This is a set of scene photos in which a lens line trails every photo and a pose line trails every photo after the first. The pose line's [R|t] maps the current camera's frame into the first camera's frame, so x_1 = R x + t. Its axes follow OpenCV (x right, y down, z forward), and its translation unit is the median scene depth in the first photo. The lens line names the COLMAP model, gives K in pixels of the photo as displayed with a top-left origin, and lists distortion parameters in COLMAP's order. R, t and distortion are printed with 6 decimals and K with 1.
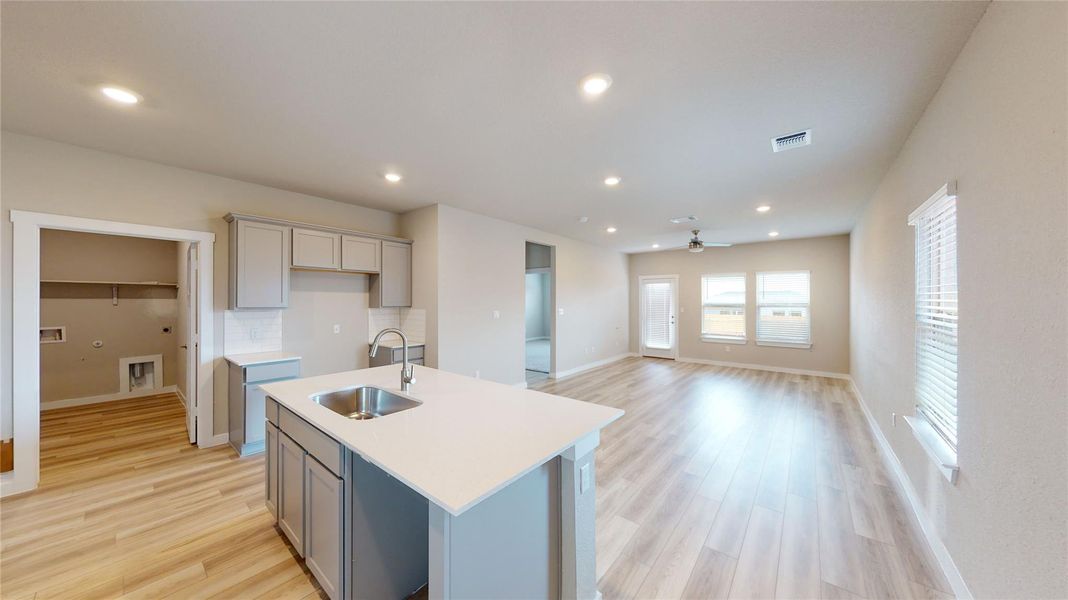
lens RADIAL K [[338.1, 0, 533.9], [0, 338.1, 300.7], [0, 0, 1]] dist [0.000708, -0.000443]
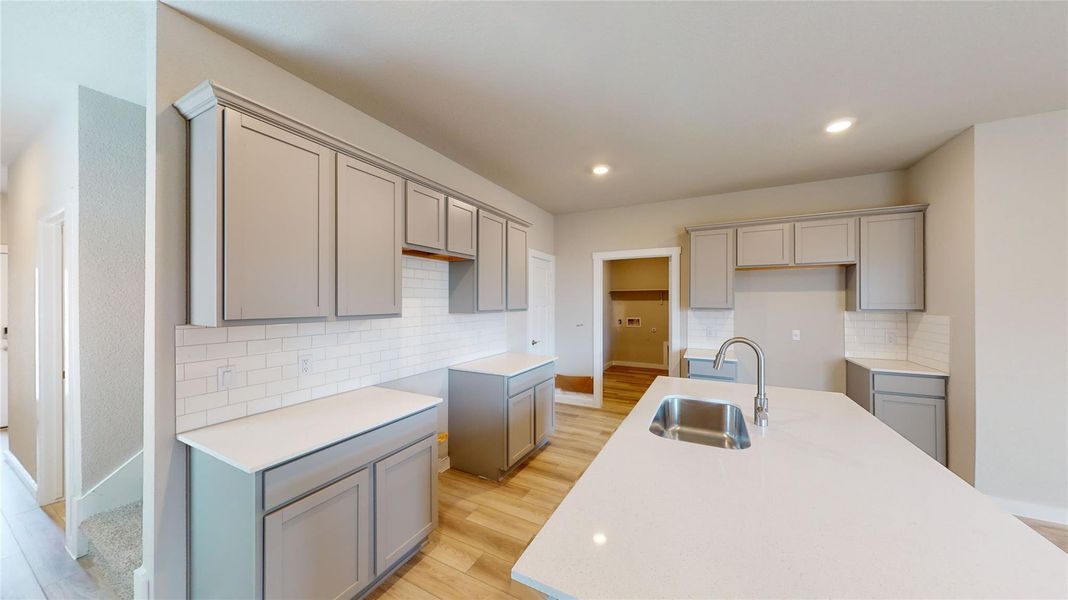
lens RADIAL K [[338.1, 0, 531.7], [0, 338.1, 301.1], [0, 0, 1]] dist [0.000708, -0.000443]
pose [[0.195239, -0.002771, -0.980752, 0.095570], [0.002702, 0.999994, -0.002287, -0.000268], [0.980752, -0.002203, 0.195245, 0.152133]]
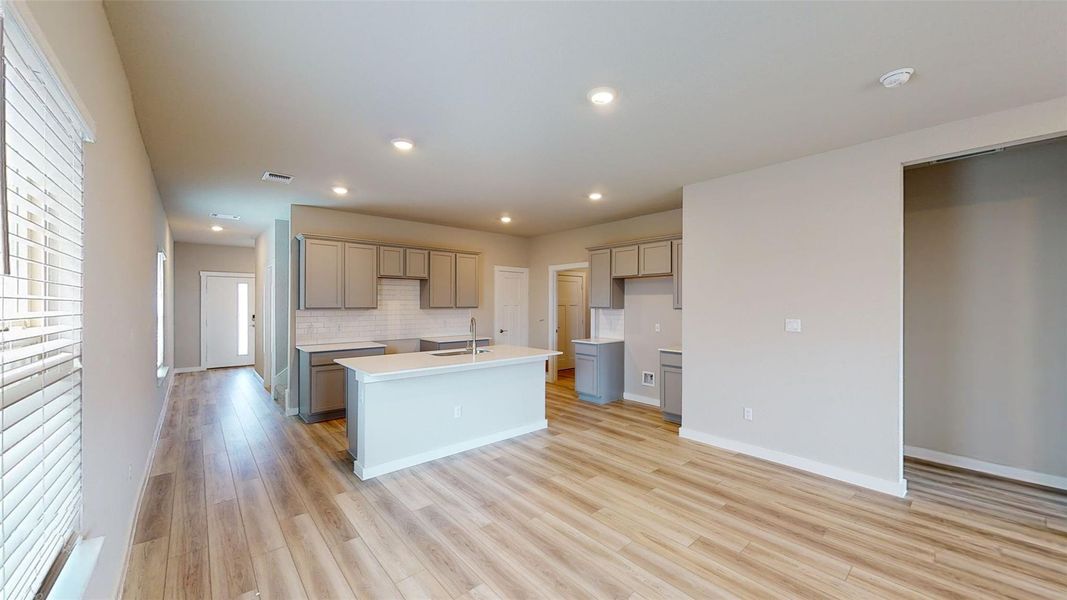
lens RADIAL K [[390.6, 0, 533.3], [0, 390.6, 302.2], [0, 0, 1]] dist [-0.000760, -0.000470]
pose [[-0.173693, -0.003040, -0.984795, 0.613789], [0.000098, 0.999995, -0.003104, 0.003198], [0.984800, -0.000636, -0.173692, 0.667446]]
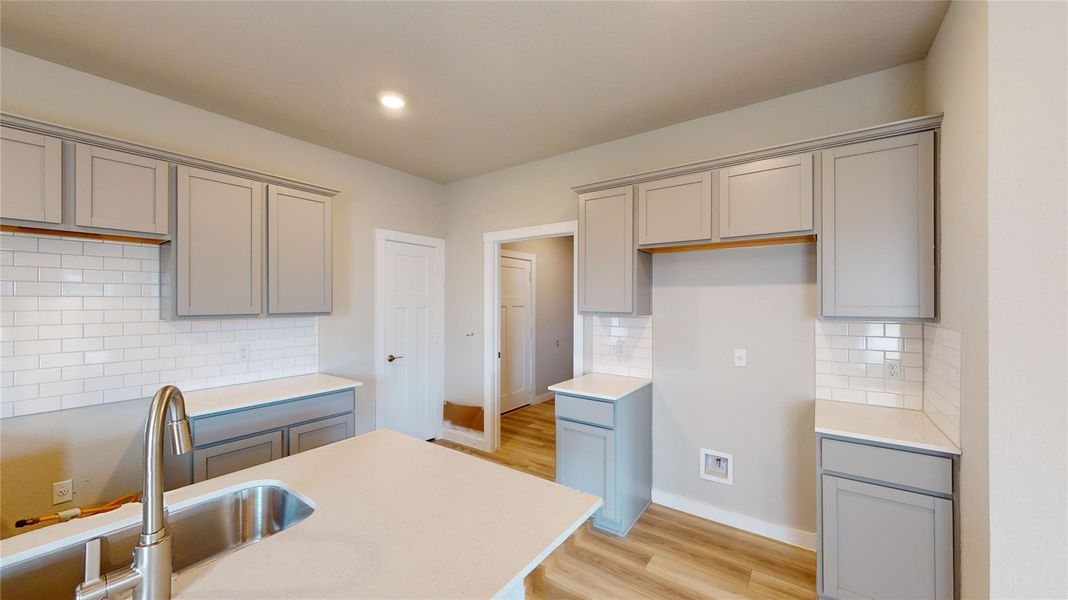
lens RADIAL K [[391.0, 0, 533.6], [0, 391.0, 300.9], [0, 0, 1]] dist [-0.000760, -0.000470]
pose [[0.054819, -0.001790, -0.998495, -0.009745], [0.002617, 0.999995, -0.001649, -0.000874], [0.998493, -0.002523, 0.054823, 0.534728]]
